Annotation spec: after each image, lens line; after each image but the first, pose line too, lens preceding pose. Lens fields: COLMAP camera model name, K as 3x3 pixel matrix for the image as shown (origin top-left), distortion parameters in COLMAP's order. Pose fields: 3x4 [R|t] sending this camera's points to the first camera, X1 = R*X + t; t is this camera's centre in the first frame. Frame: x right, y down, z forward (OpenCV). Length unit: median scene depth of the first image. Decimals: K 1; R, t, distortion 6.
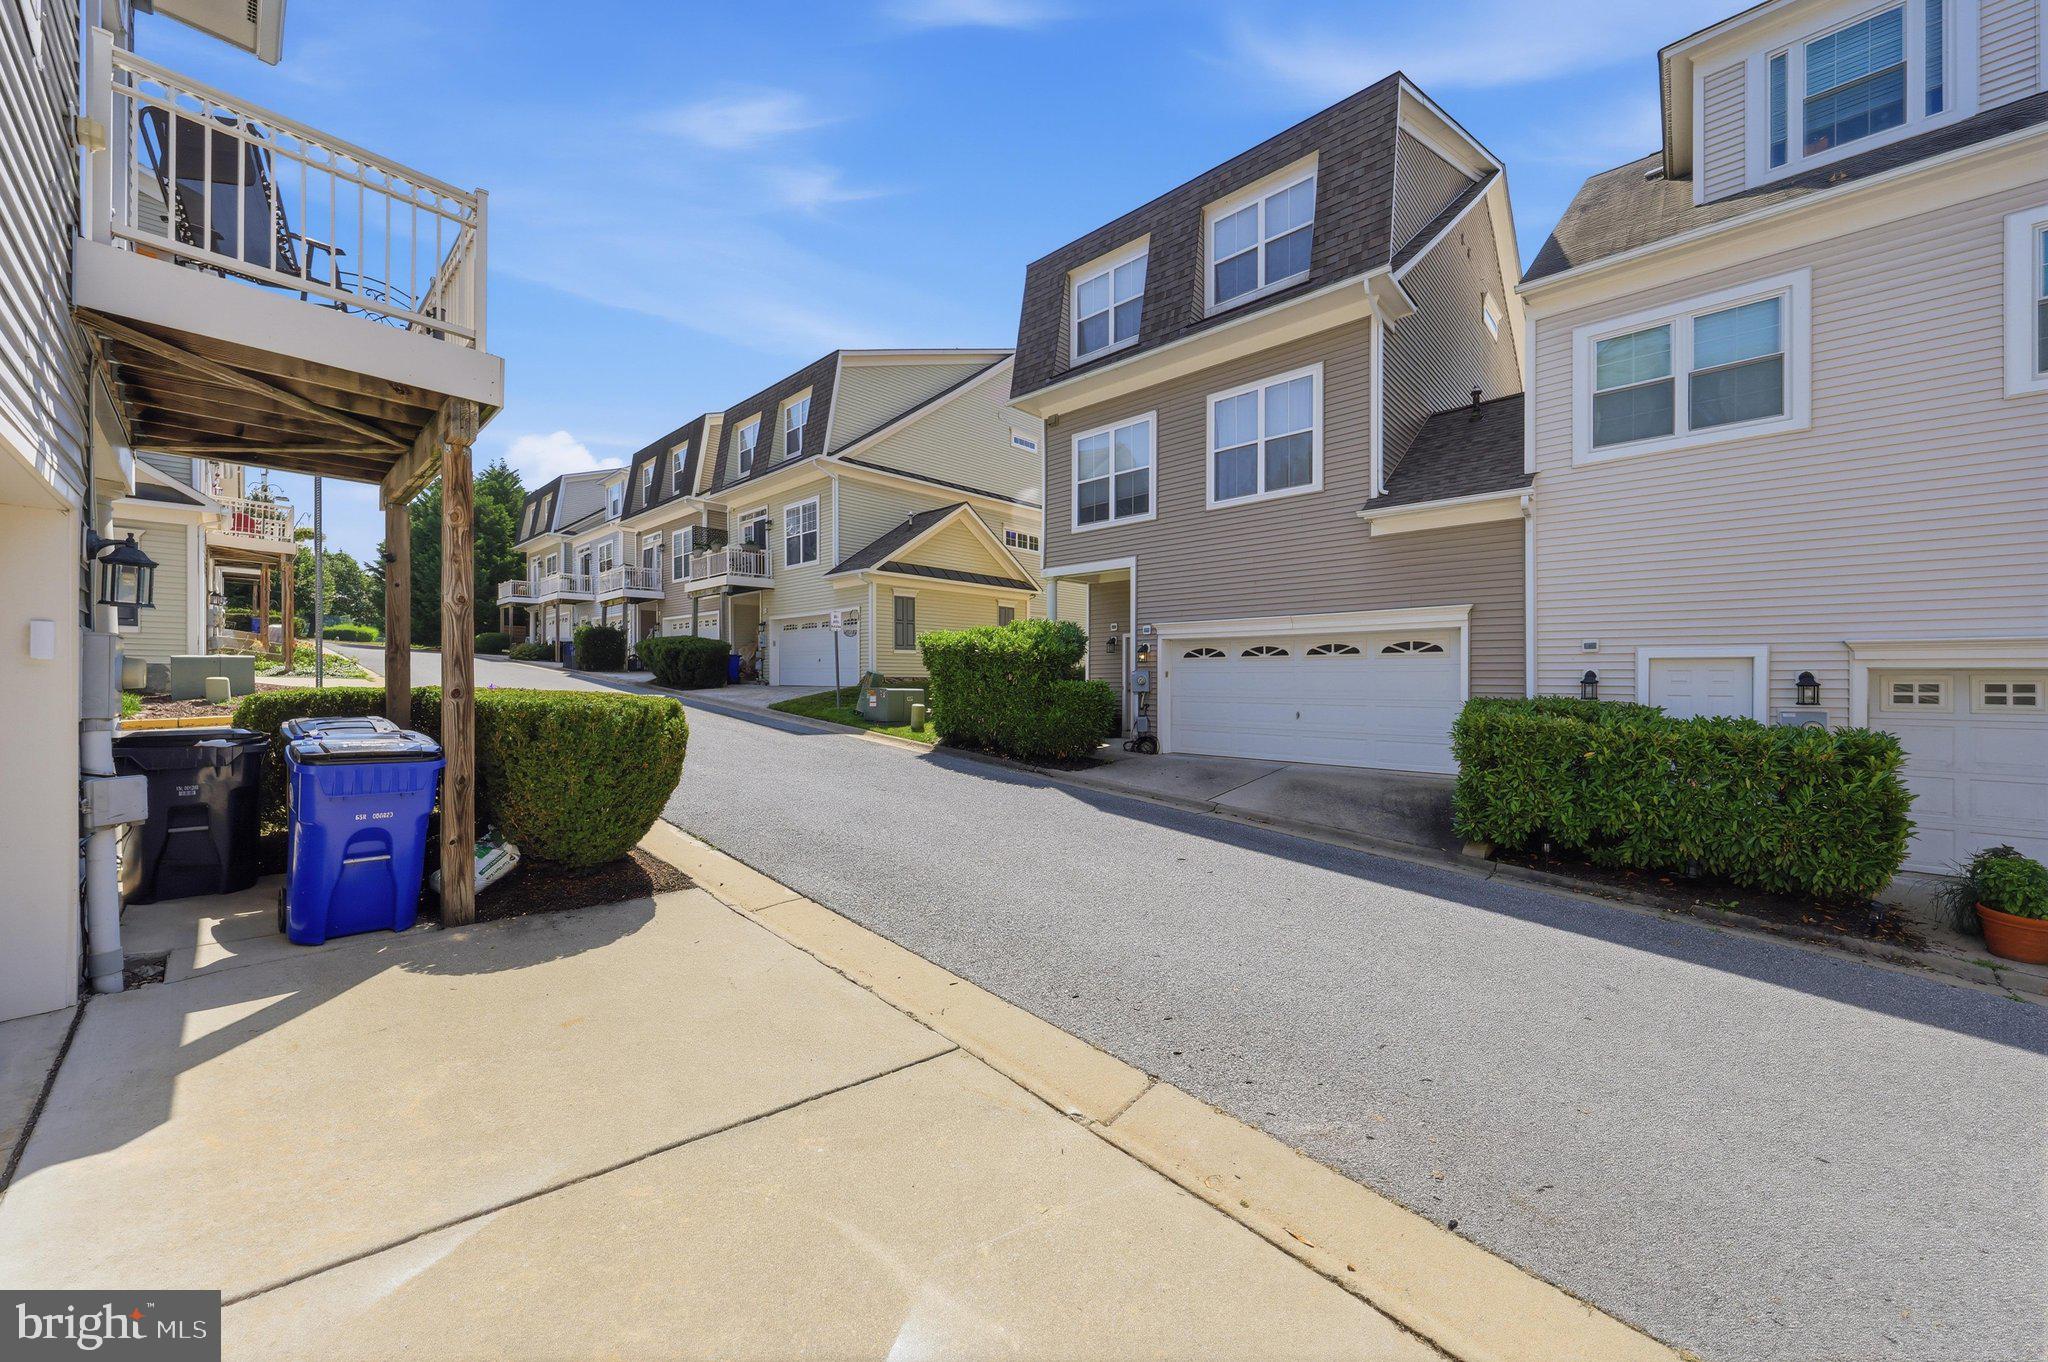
lens RADIAL K [[708.0, 0, 1043.3], [0, 708.0, 689.9], [0, 0, 1]] dist [0.000746, 0.000039]
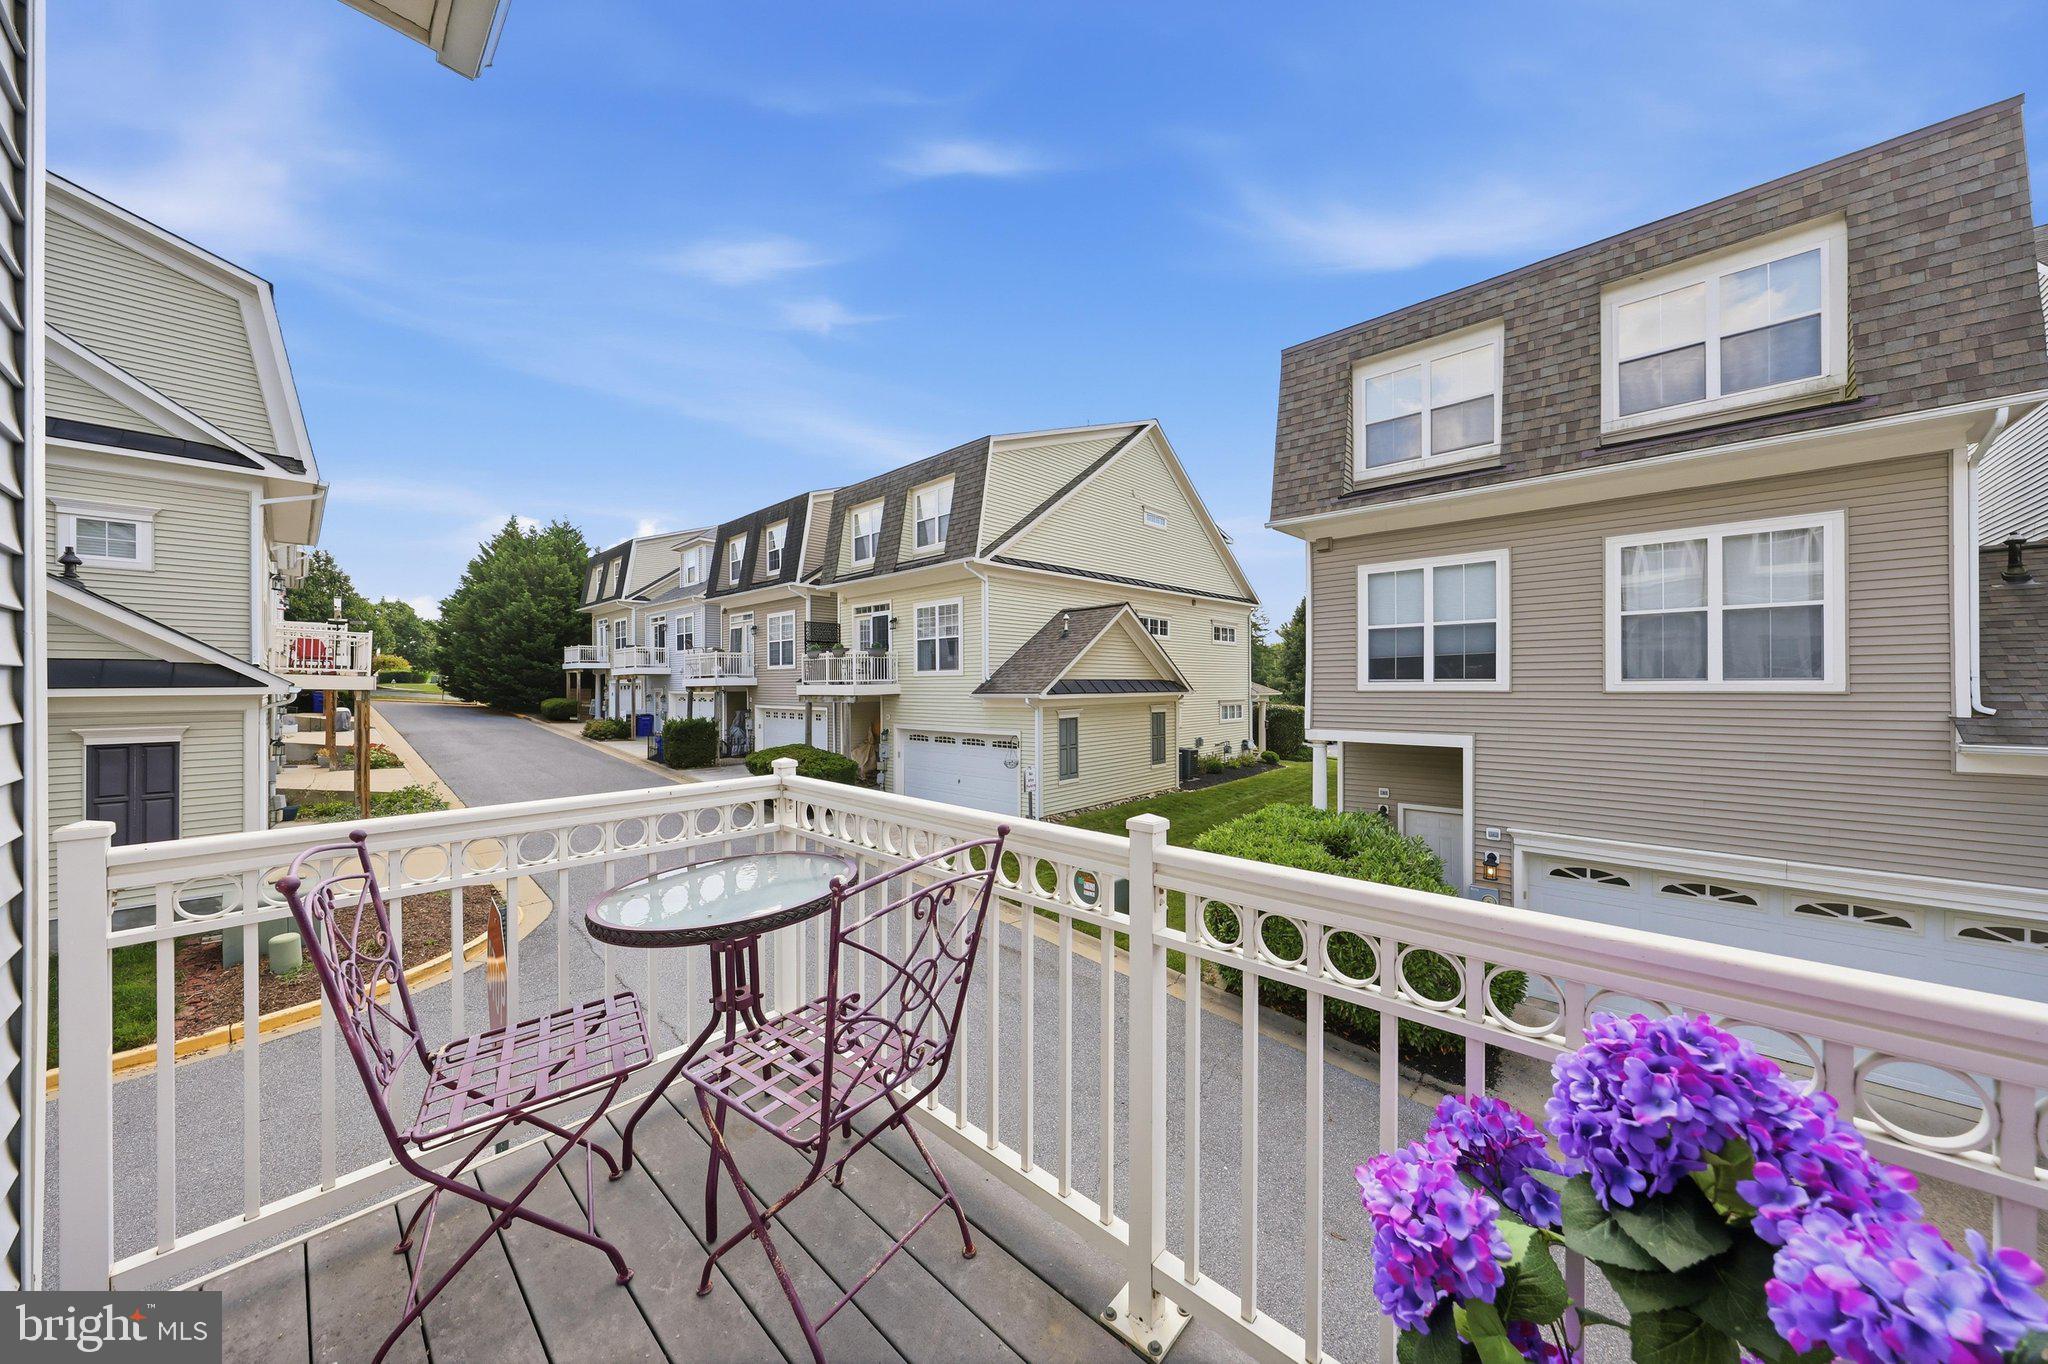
lens RADIAL K [[647.8, 0, 1024.0], [0, 647.8, 682.0], [0, 0, 1]] dist [0.000059, 0.000202]
pose [[0.999975, -0.005858, -0.004039, -0.254852], [0.005840, 0.999973, -0.004416, -0.177749], [0.004065, 0.004392, 0.999982, 0.213565]]
